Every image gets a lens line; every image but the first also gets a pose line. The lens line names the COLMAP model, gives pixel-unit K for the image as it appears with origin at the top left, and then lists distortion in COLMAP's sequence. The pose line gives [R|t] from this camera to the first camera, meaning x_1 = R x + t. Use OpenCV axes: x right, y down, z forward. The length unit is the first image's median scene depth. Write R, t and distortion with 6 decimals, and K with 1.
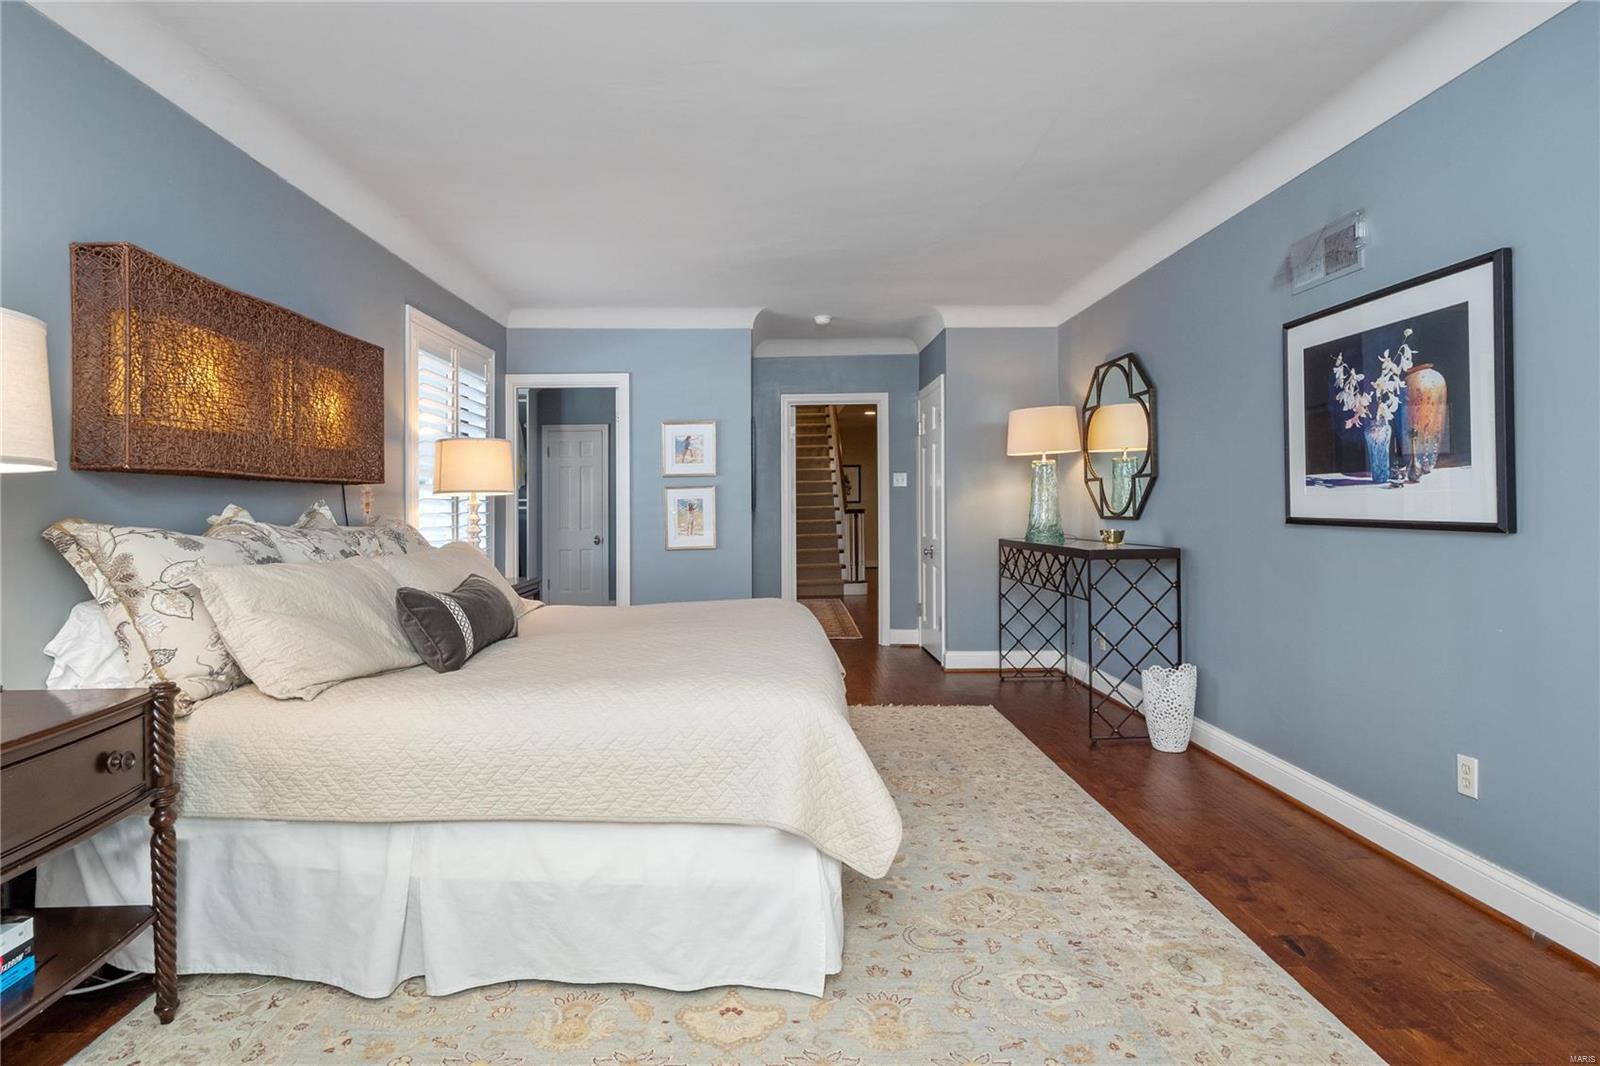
lens RADIAL K [[822.0, 0, 799.3], [0, 822.0, 521.1], [0, 0, 1]] dist [0.004274, -0.000694]
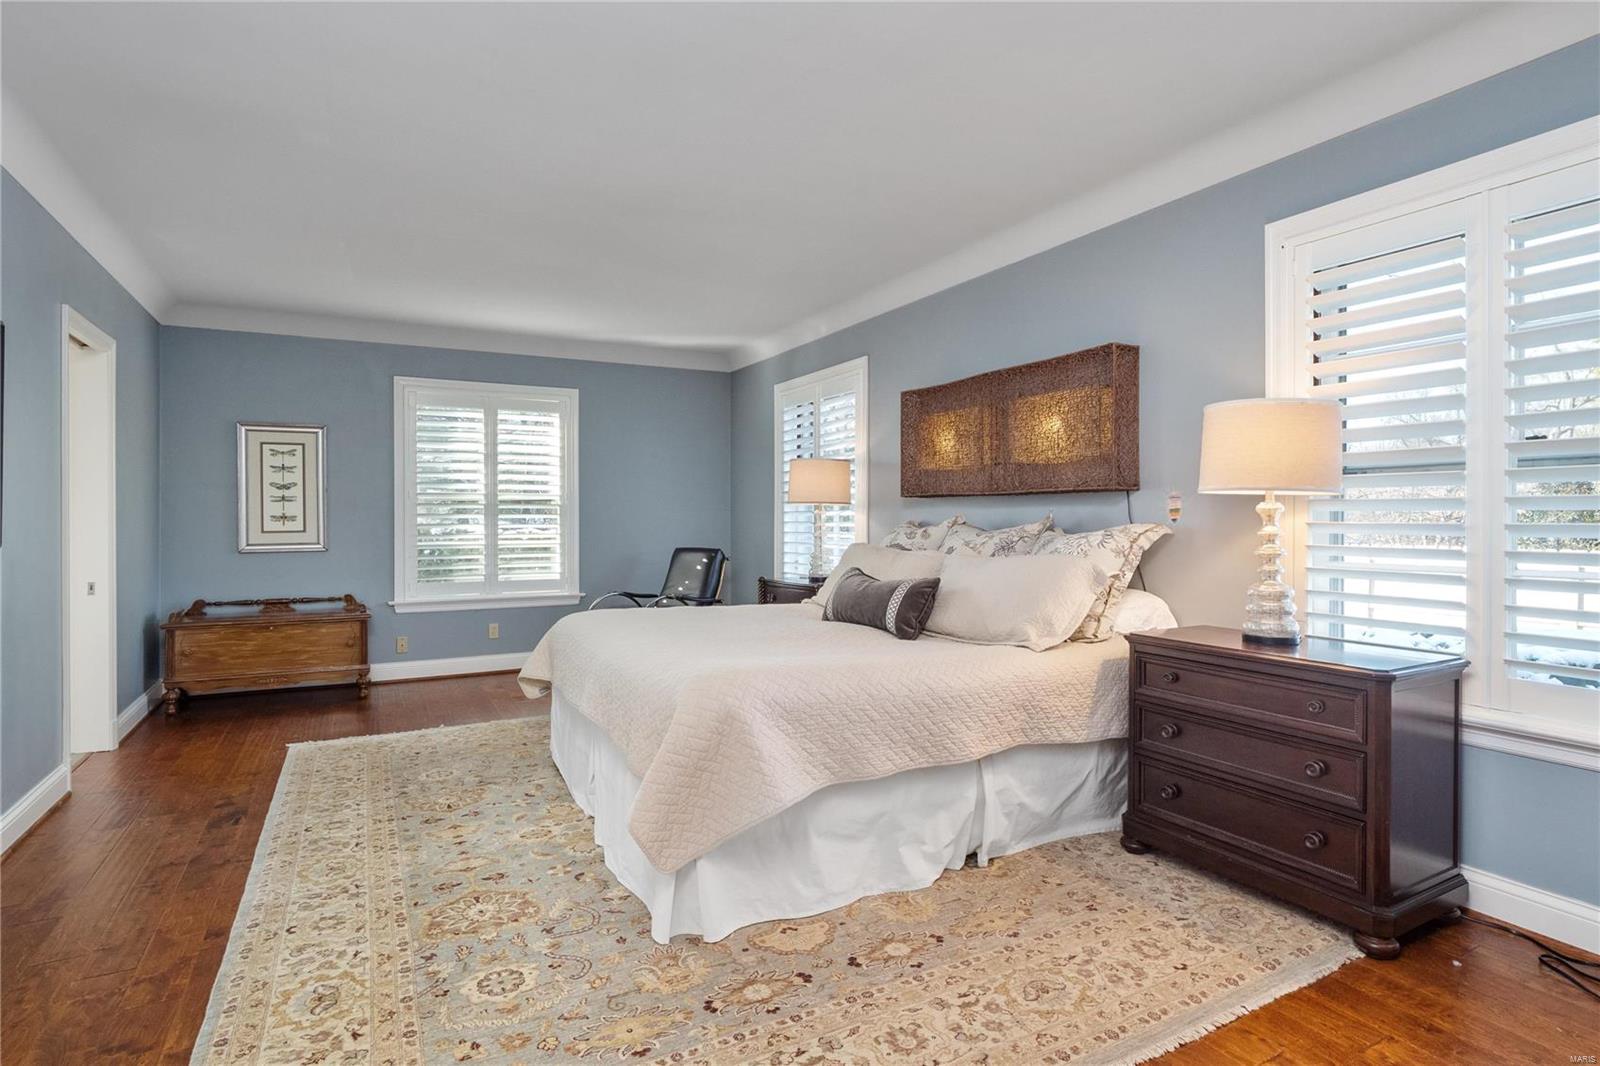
lens RADIAL K [[822.0, 0, 800.2], [0, 822.0, 524.9], [0, 0, 1]] dist [0.004274, -0.000694]
pose [[-0.897065, 0.018443, -0.441514, 0.277840], [0.006056, 0.999548, 0.029449, -0.038941], [0.441857, 0.023743, -0.896771, 2.245739]]
